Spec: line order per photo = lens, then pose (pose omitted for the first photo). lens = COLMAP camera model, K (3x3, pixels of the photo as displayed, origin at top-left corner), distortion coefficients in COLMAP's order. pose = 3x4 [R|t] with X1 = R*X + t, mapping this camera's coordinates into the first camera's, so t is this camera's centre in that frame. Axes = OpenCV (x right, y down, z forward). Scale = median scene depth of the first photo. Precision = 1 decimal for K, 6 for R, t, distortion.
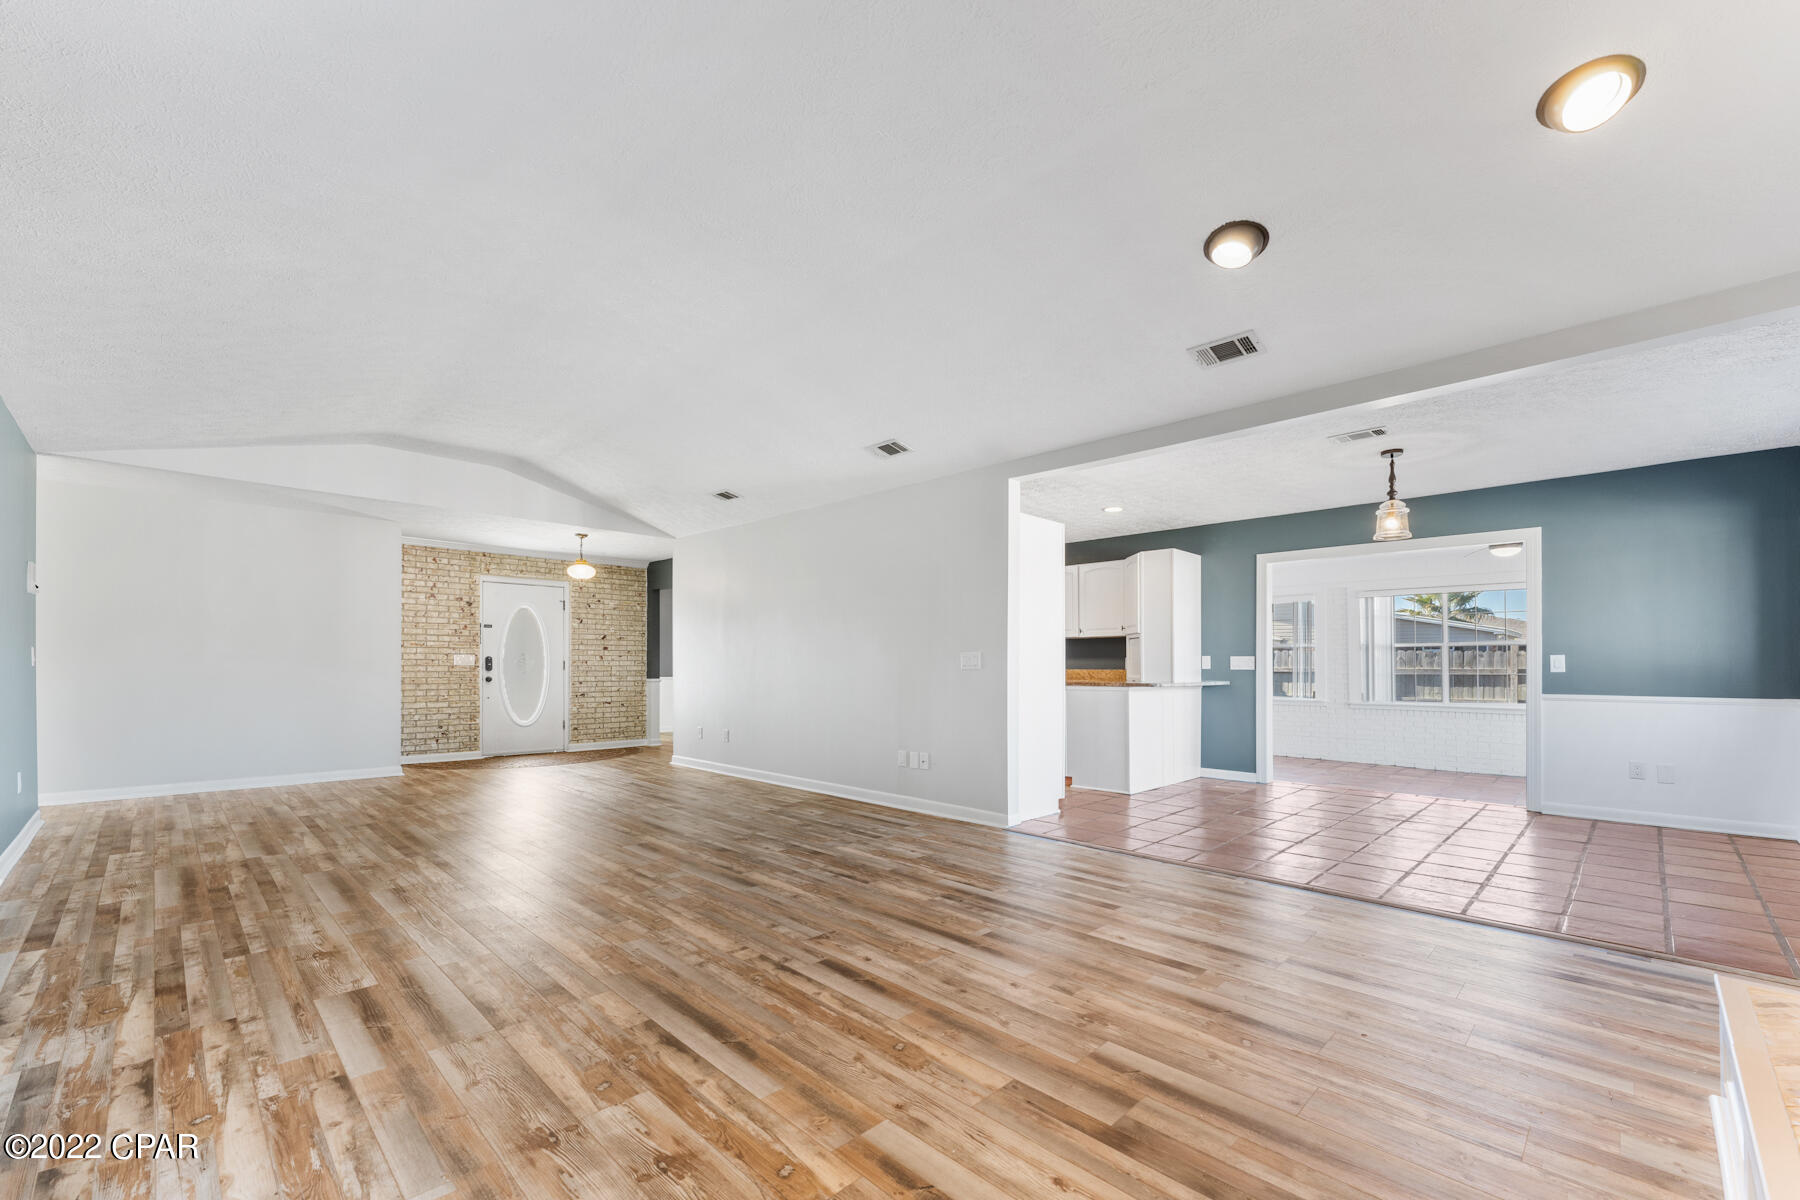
lens RADIAL K [[736.8, 0, 910.1], [0, 736.8, 667.8], [0, 0, 1]] dist [0.000456, -0.000369]
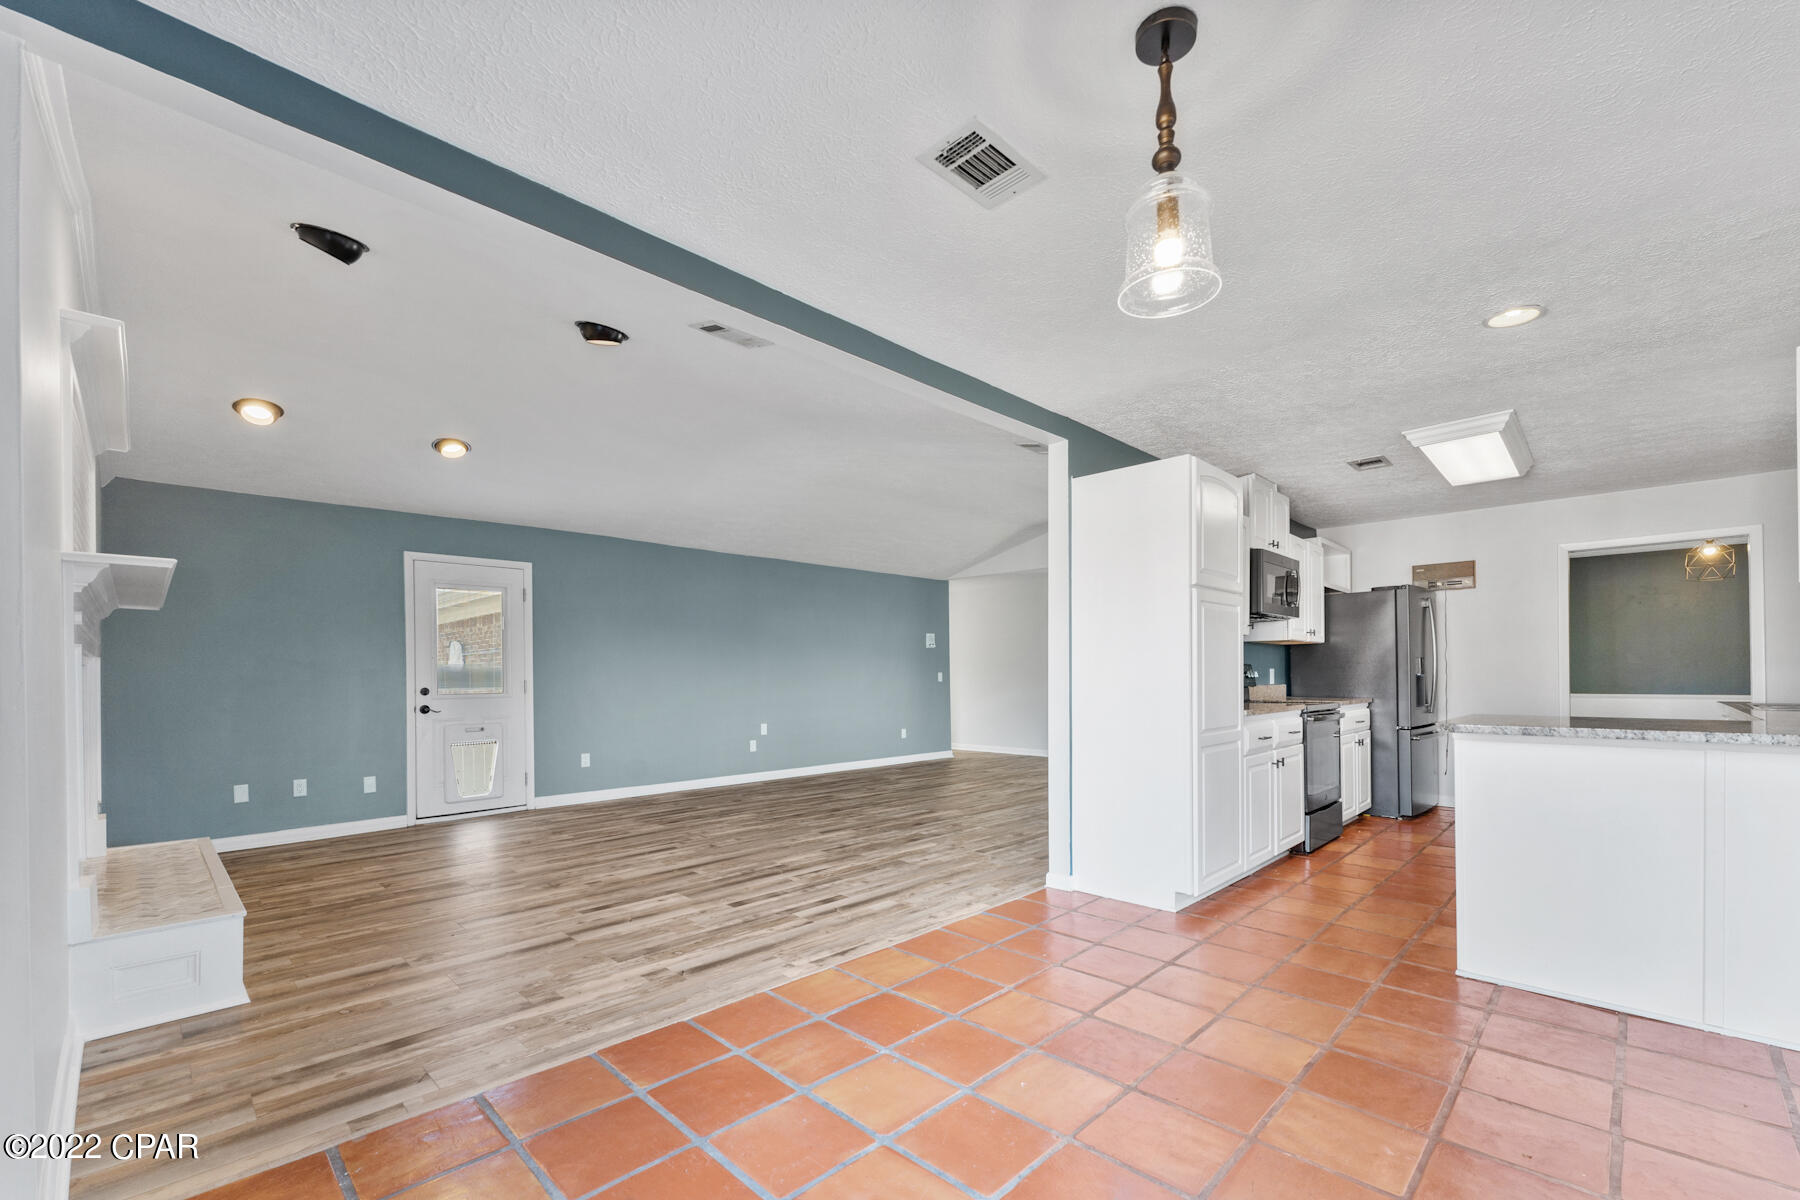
lens RADIAL K [[736.8, 0, 872.7], [0, 736.8, 677.2], [0, 0, 1]] dist [0.000456, -0.000369]
pose [[-0.005885, -0.003787, -0.999976, 1.722805], [0.006272, 0.999973, -0.003824, -0.010850], [0.999963, -0.006294, -0.005861, 1.524669]]
